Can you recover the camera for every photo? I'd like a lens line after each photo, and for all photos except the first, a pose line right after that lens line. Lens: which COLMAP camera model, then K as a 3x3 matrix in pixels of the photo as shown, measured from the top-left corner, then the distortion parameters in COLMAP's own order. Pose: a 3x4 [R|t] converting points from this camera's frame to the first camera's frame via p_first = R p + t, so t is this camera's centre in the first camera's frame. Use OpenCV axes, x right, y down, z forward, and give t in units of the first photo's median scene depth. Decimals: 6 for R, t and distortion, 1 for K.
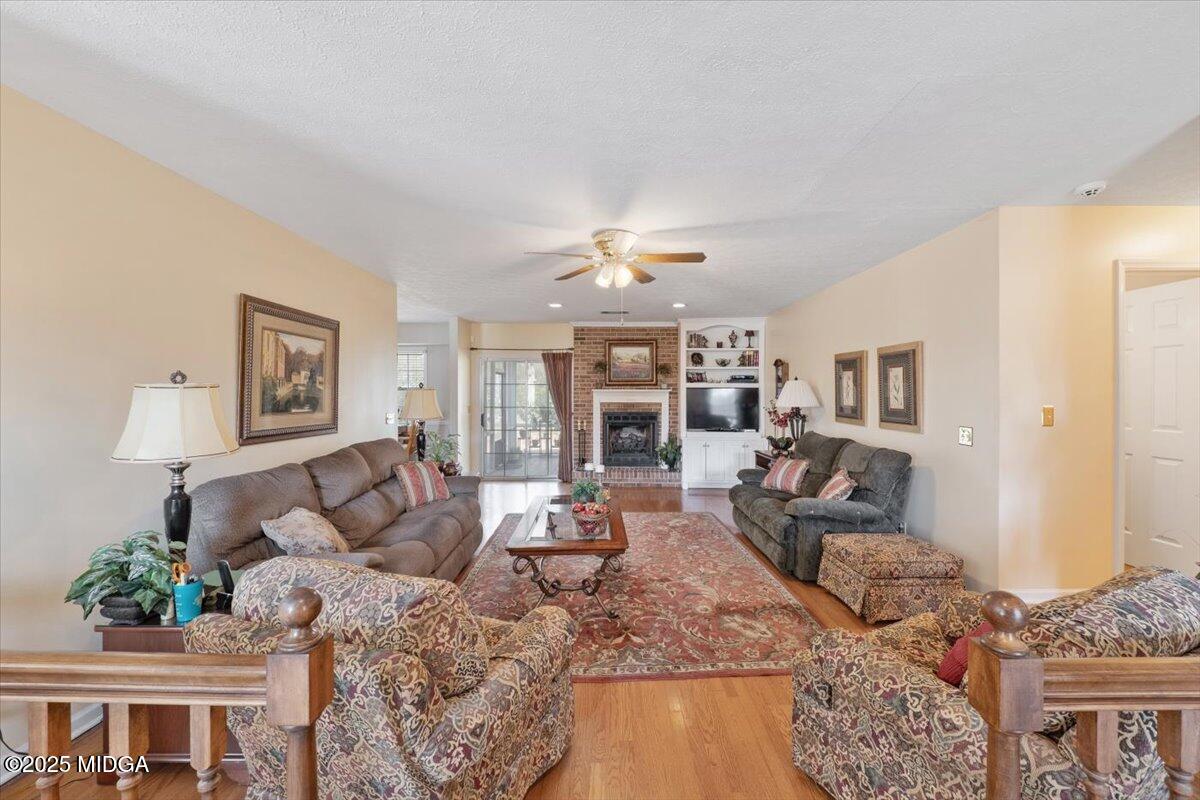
lens RADIAL K [[450.5, 0, 600.0], [0, 450.5, 400.0], [0, 0, 1]] dist [0.024692, -0.014057]
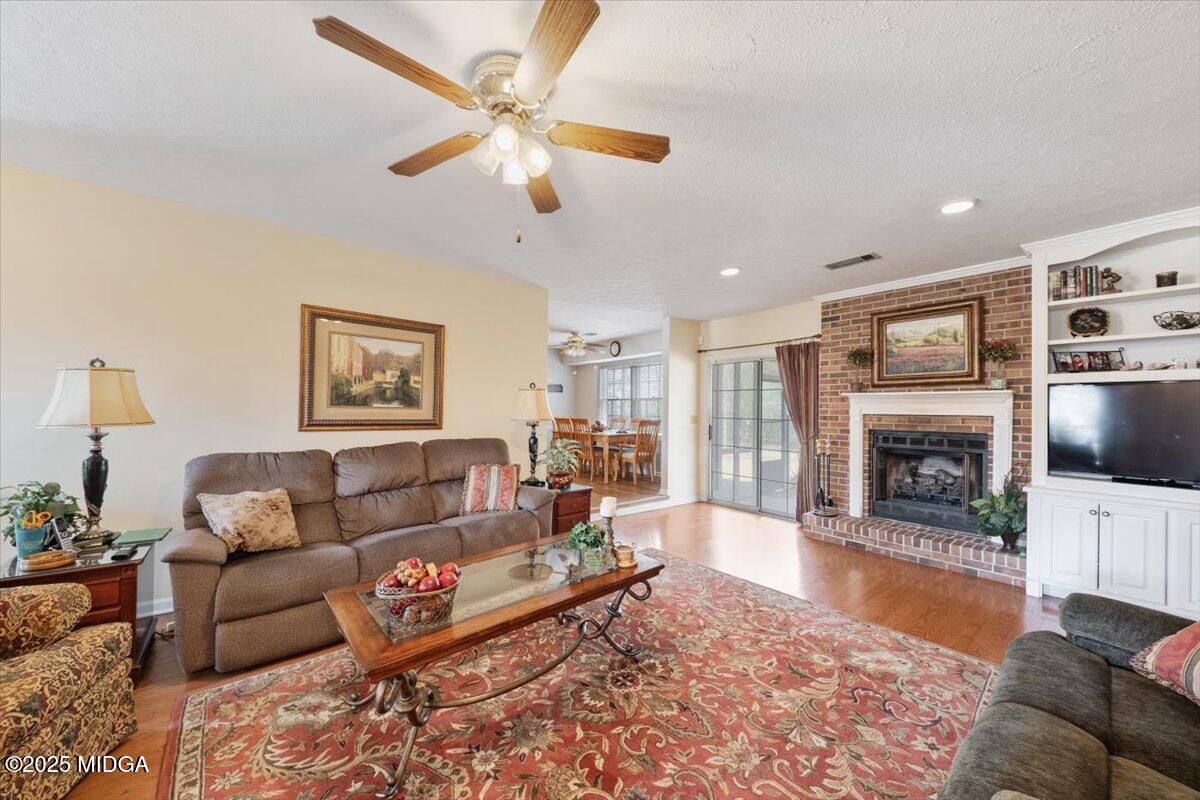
lens RADIAL K [[420.7, 0, 598.8], [0, 420.7, 408.6], [0, 0, 1]] dist [-0.001283, -0.000237]
pose [[0.642922, 0.003649, -0.765923, 0.221978], [-0.022747, 0.999639, -0.014331, 0.015547], [0.765594, 0.026636, 0.642772, 0.345476]]
